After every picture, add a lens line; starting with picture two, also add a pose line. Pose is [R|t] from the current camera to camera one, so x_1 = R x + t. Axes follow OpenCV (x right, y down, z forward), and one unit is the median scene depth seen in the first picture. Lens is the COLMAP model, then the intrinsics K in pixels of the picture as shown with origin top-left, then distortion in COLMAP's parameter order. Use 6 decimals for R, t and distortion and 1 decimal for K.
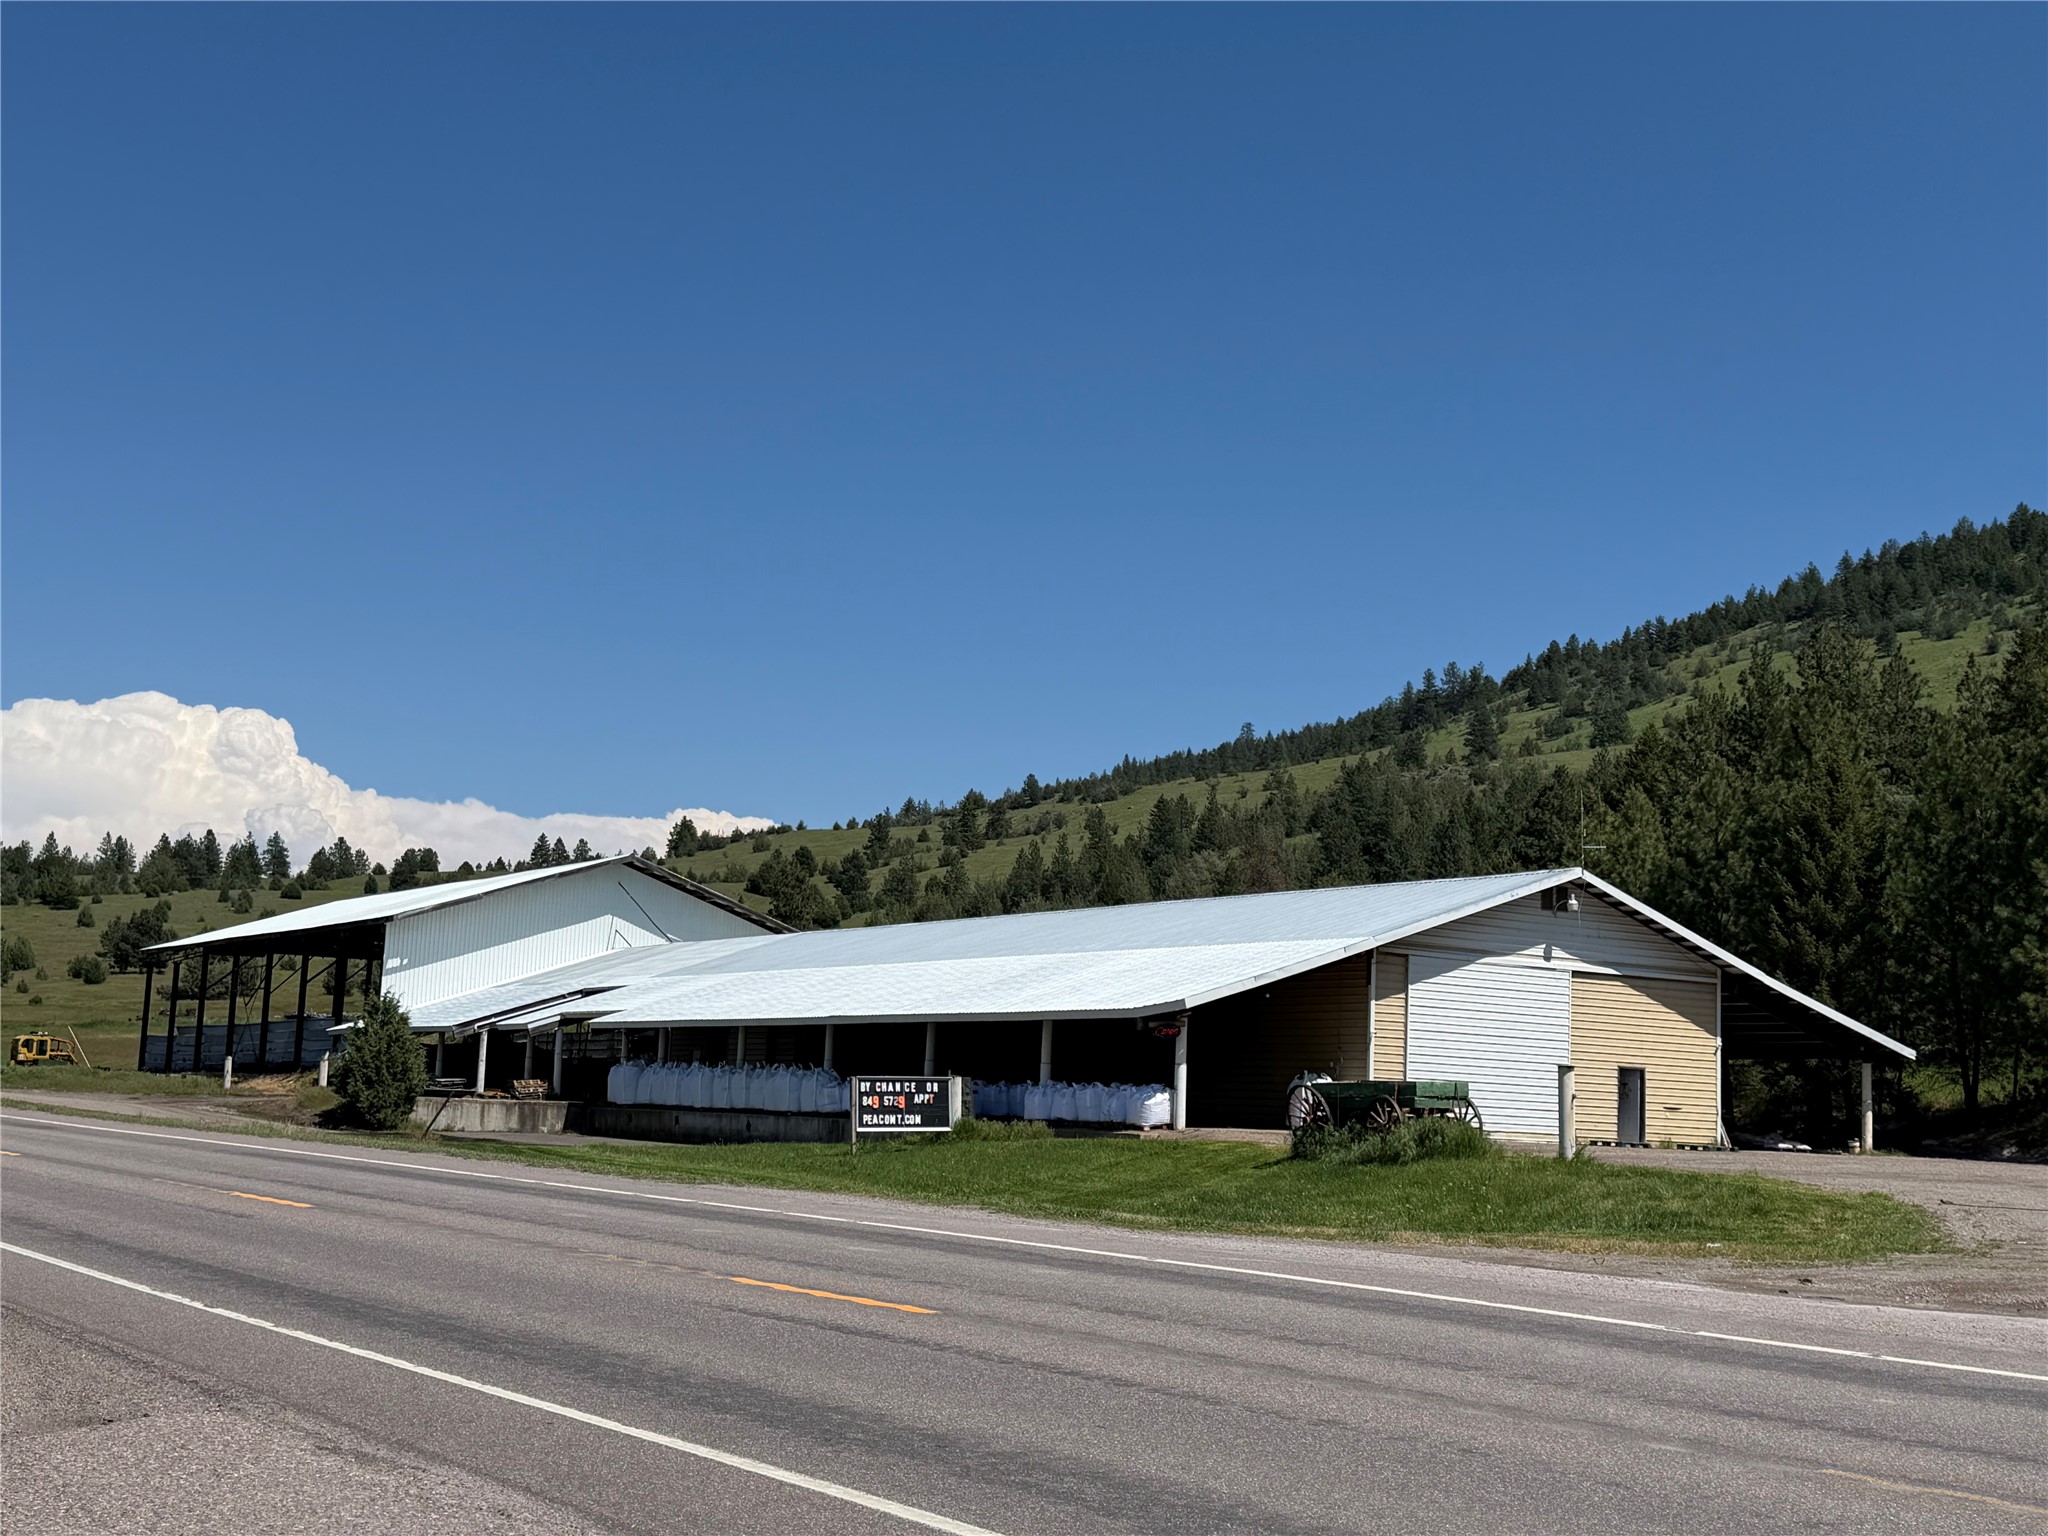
lens RADIAL K [[2600.4, 0, 1024.0], [0, 2600.4, 768.0], [0, 0, 1]] dist [0.159703, 0.028625]
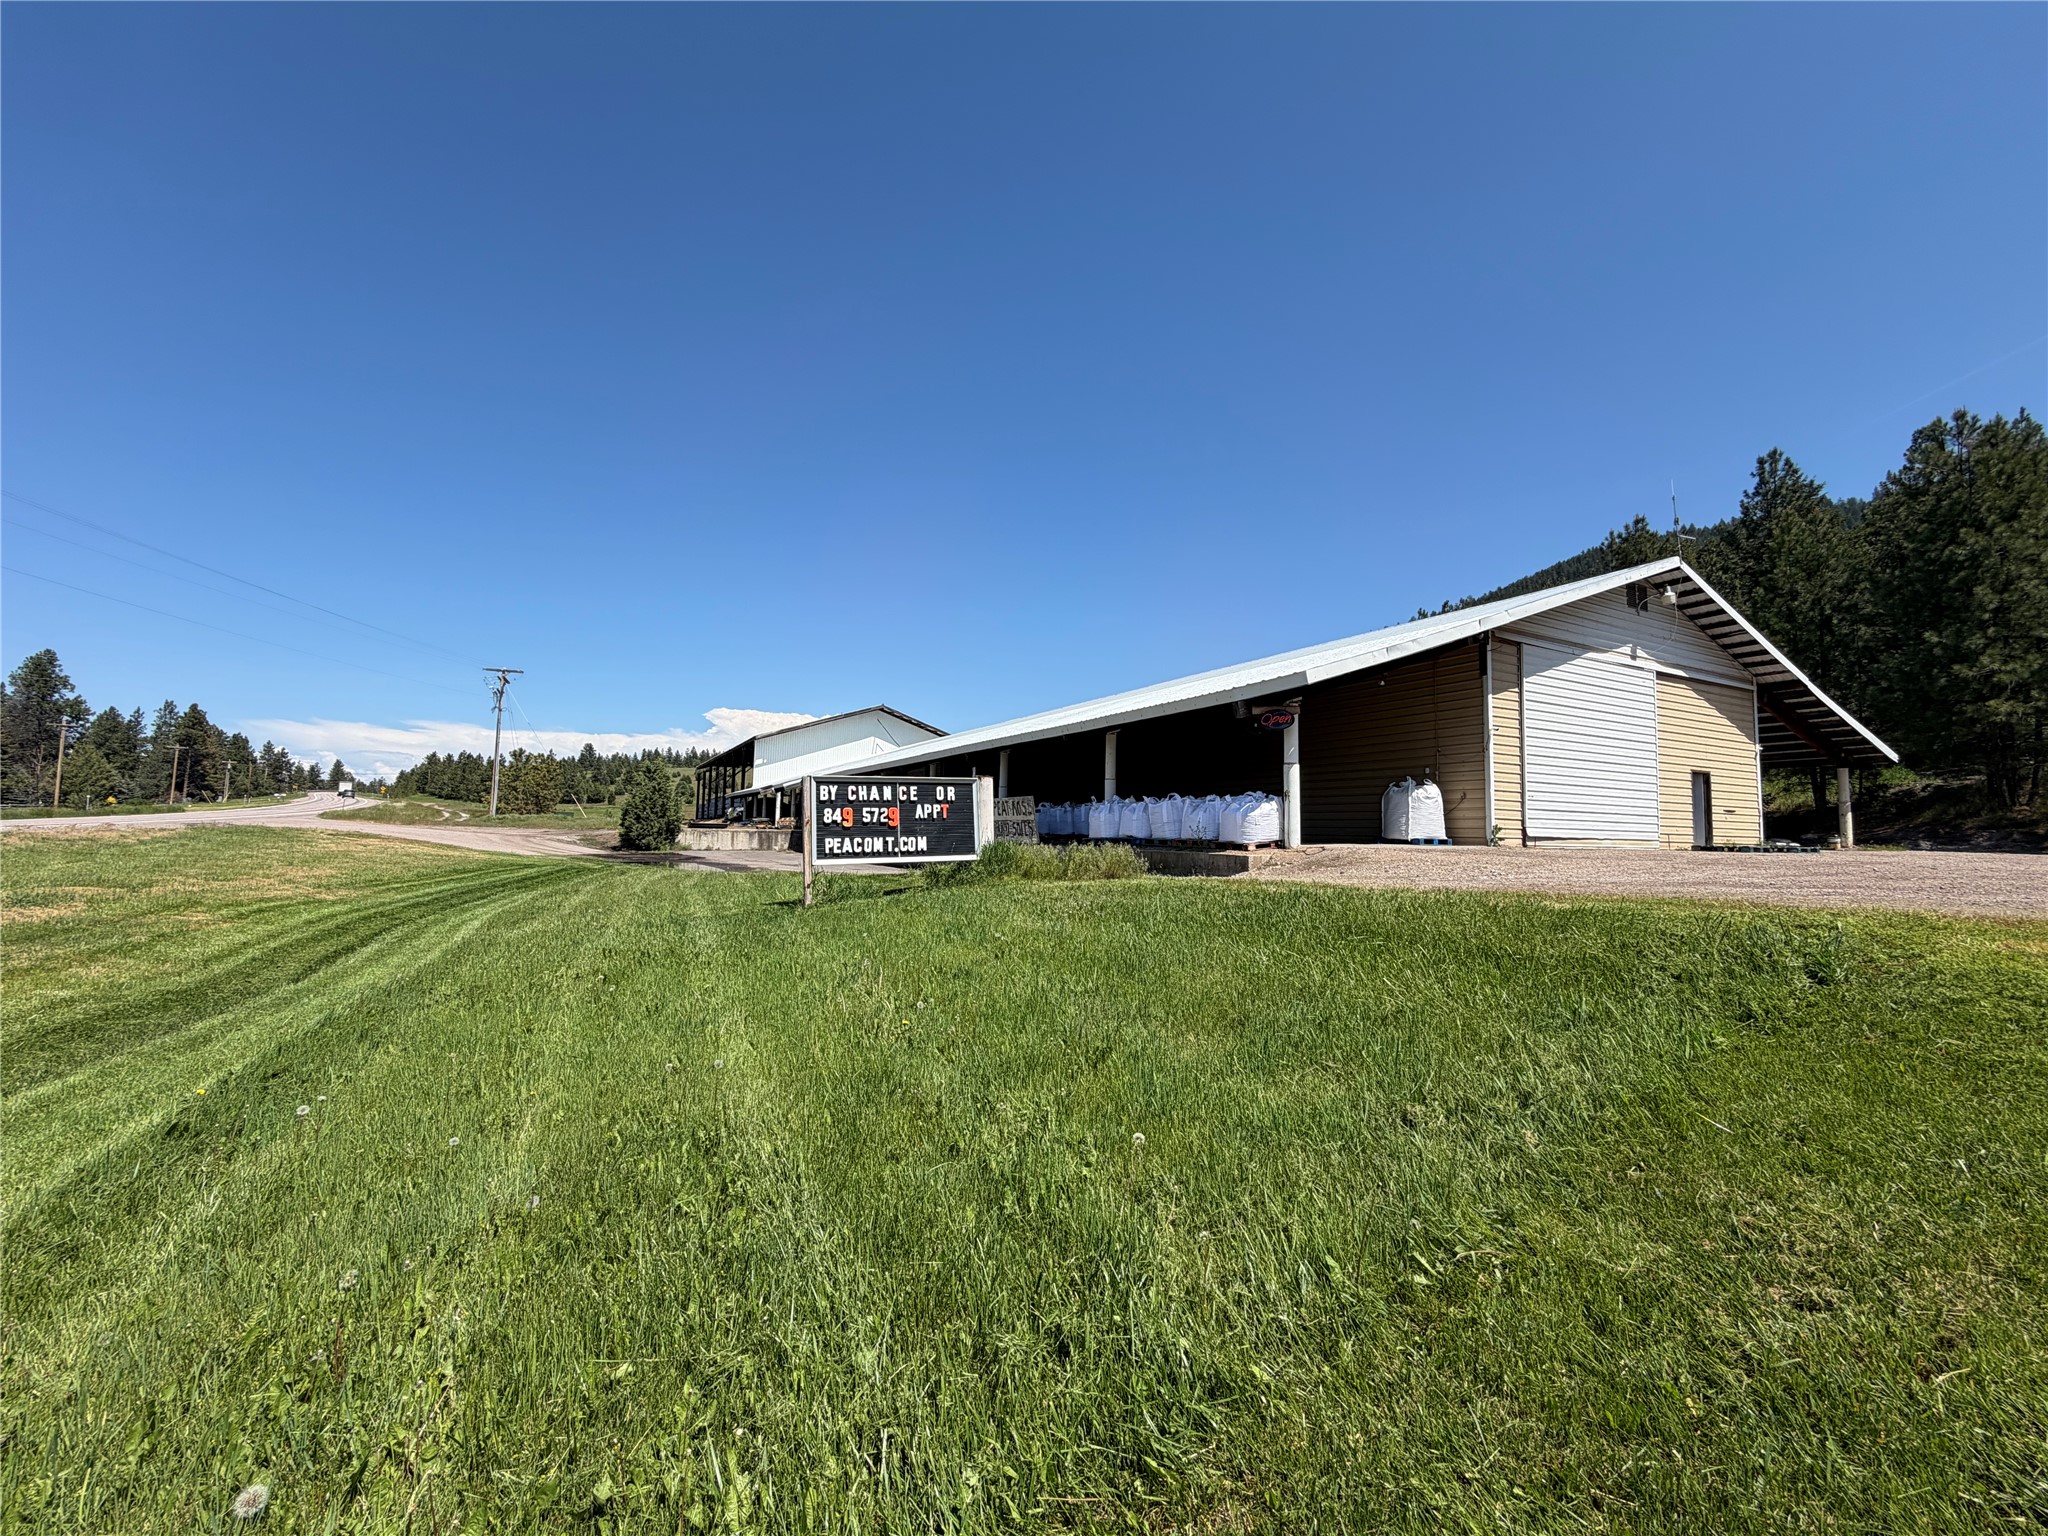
lens RADIAL K [[822.1, 0, 1024.0], [0, 822.1, 768.0], [0, 0, 1]] dist [0.000057, -0.000110]
pose [[0.996781, -0.026347, -0.075718, -0.000307], [0.030186, 0.998293, 0.050005, 0.097830], [0.074272, -0.052130, 0.995875, 0.733799]]
